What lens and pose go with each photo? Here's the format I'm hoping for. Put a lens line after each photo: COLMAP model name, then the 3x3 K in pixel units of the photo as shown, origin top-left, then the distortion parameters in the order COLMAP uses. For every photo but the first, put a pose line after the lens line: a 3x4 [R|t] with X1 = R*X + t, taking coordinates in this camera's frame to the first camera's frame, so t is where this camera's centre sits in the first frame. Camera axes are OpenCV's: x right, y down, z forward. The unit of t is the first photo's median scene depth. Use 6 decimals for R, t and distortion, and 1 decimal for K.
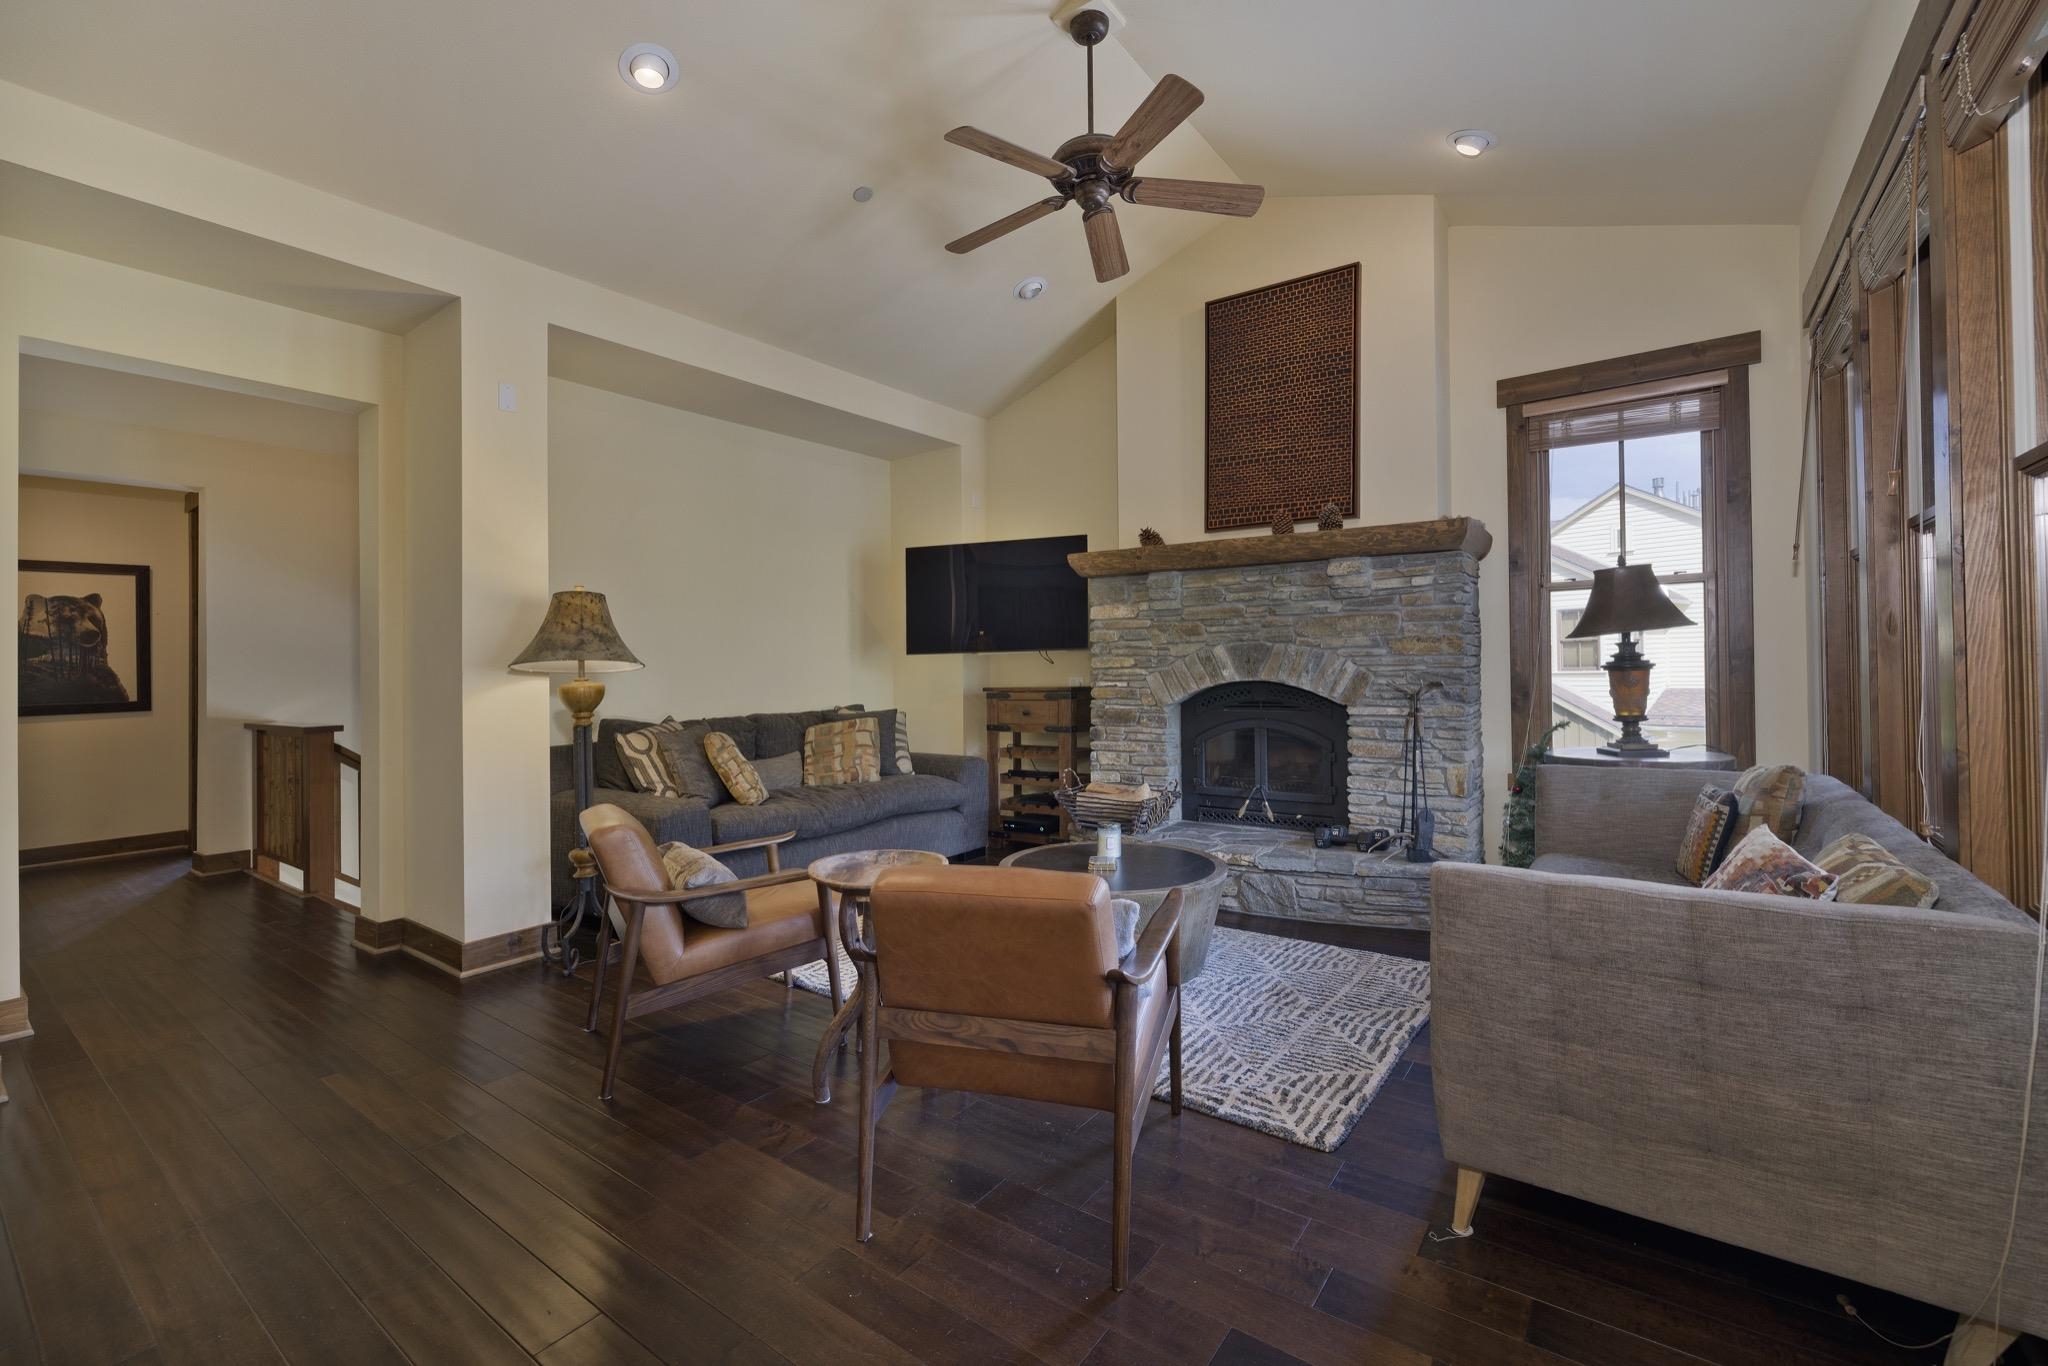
lens RADIAL K [[866.7, 0, 1024.7], [0, 866.7, 683.5], [0, 0, 1]] dist [0.001327, -0.000056]
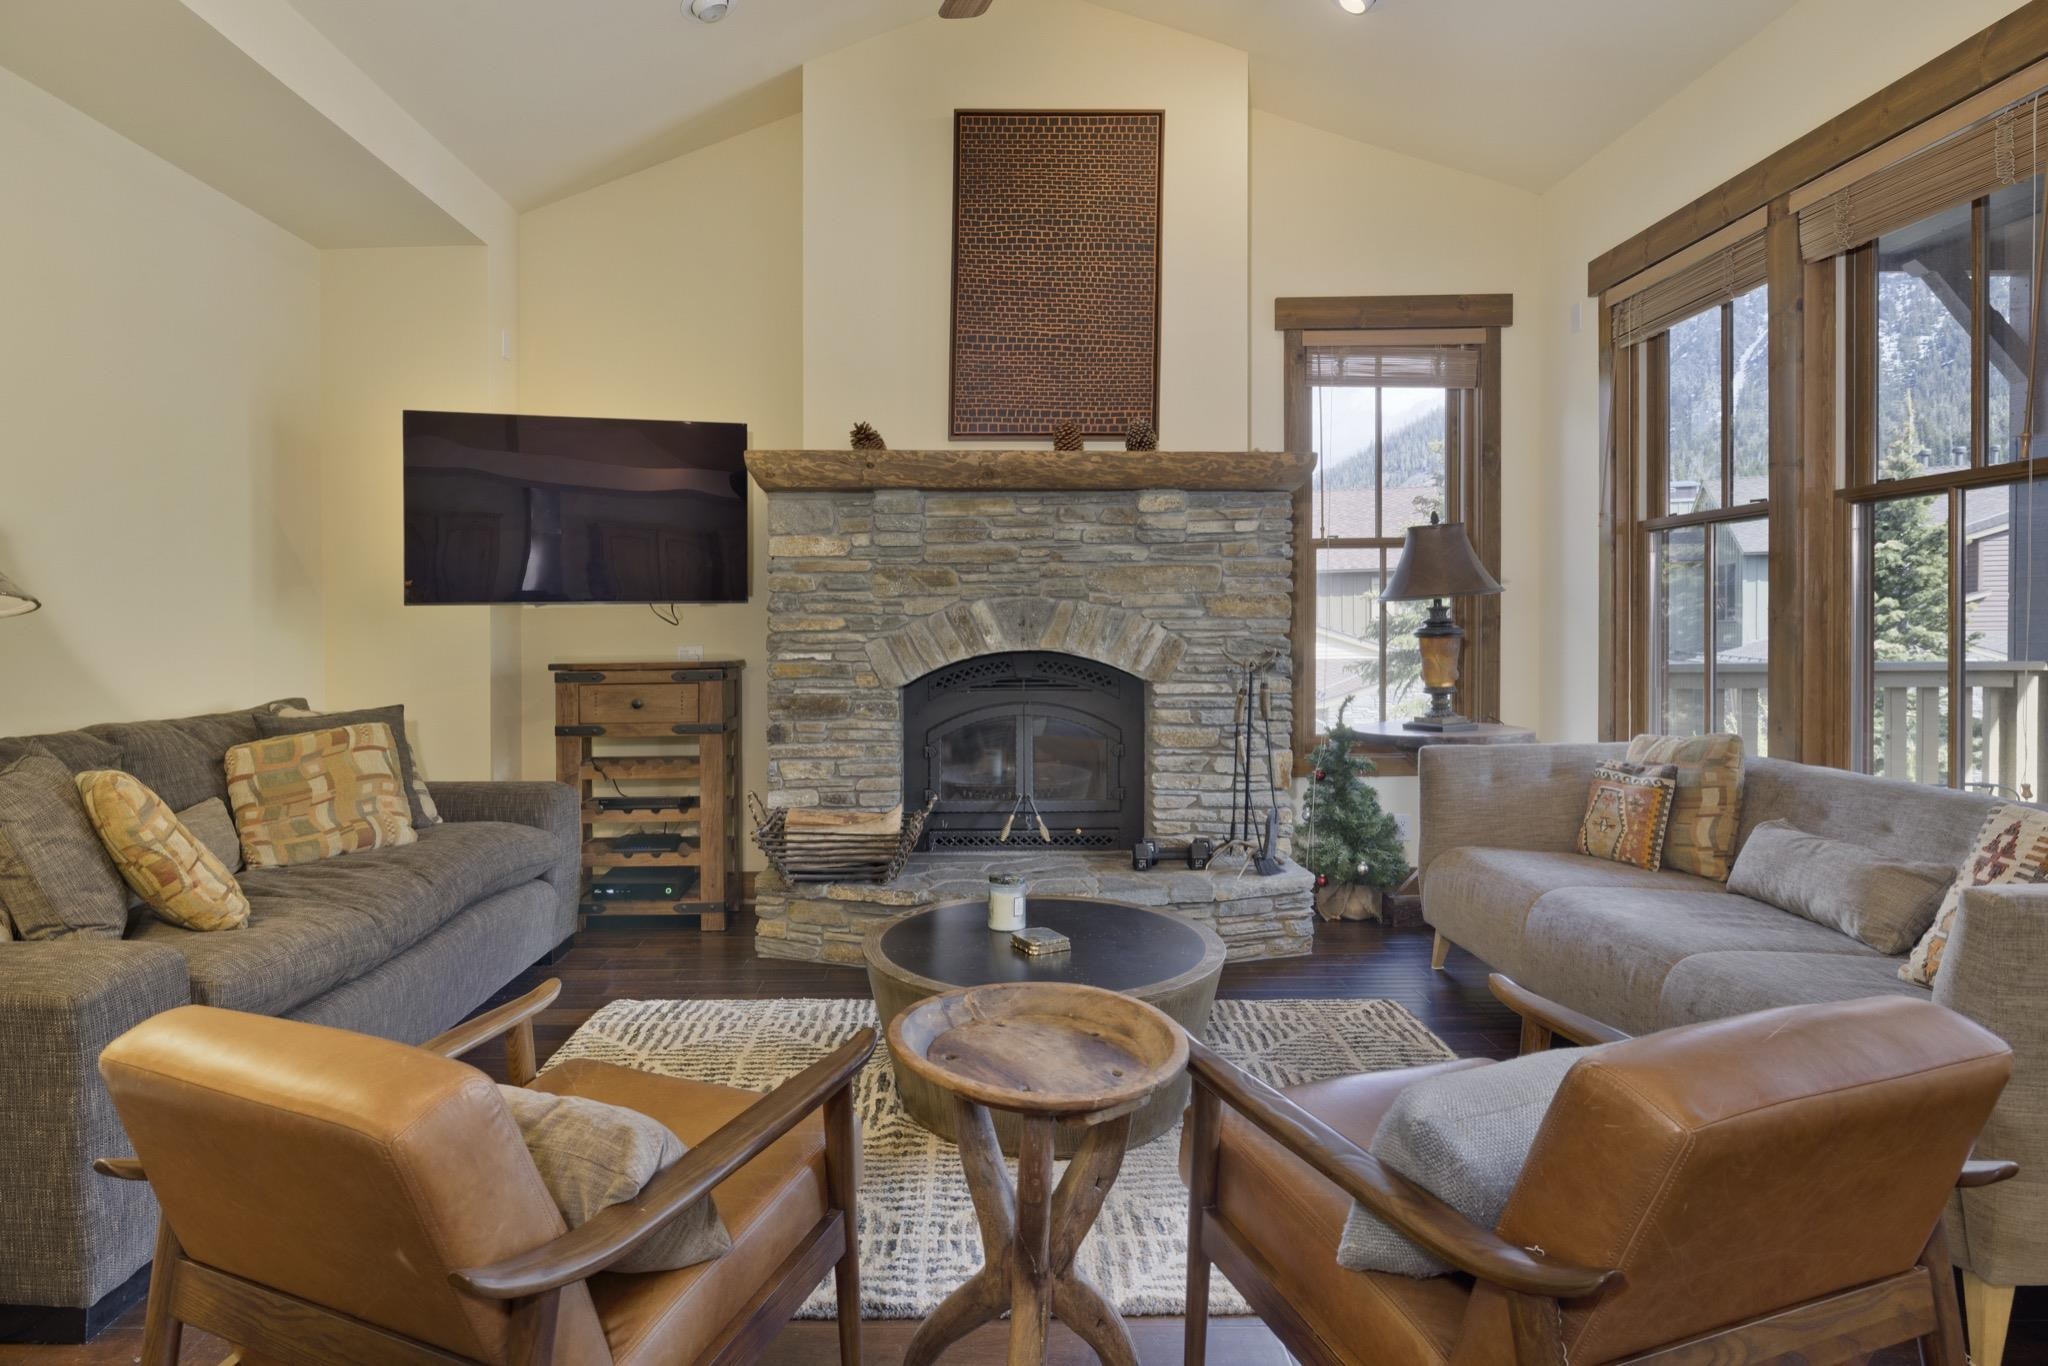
lens RADIAL K [[1082.1, 0, 1023.1], [0, 1082.1, 665.0], [0, 0, 1]] dist [-0.004616, 0.002301]
pose [[0.813610, -0.008878, 0.581343, -0.262670], [0.005314, 0.999955, 0.007835, 0.001727], [-0.581387, -0.003285, 0.813621, 0.263286]]
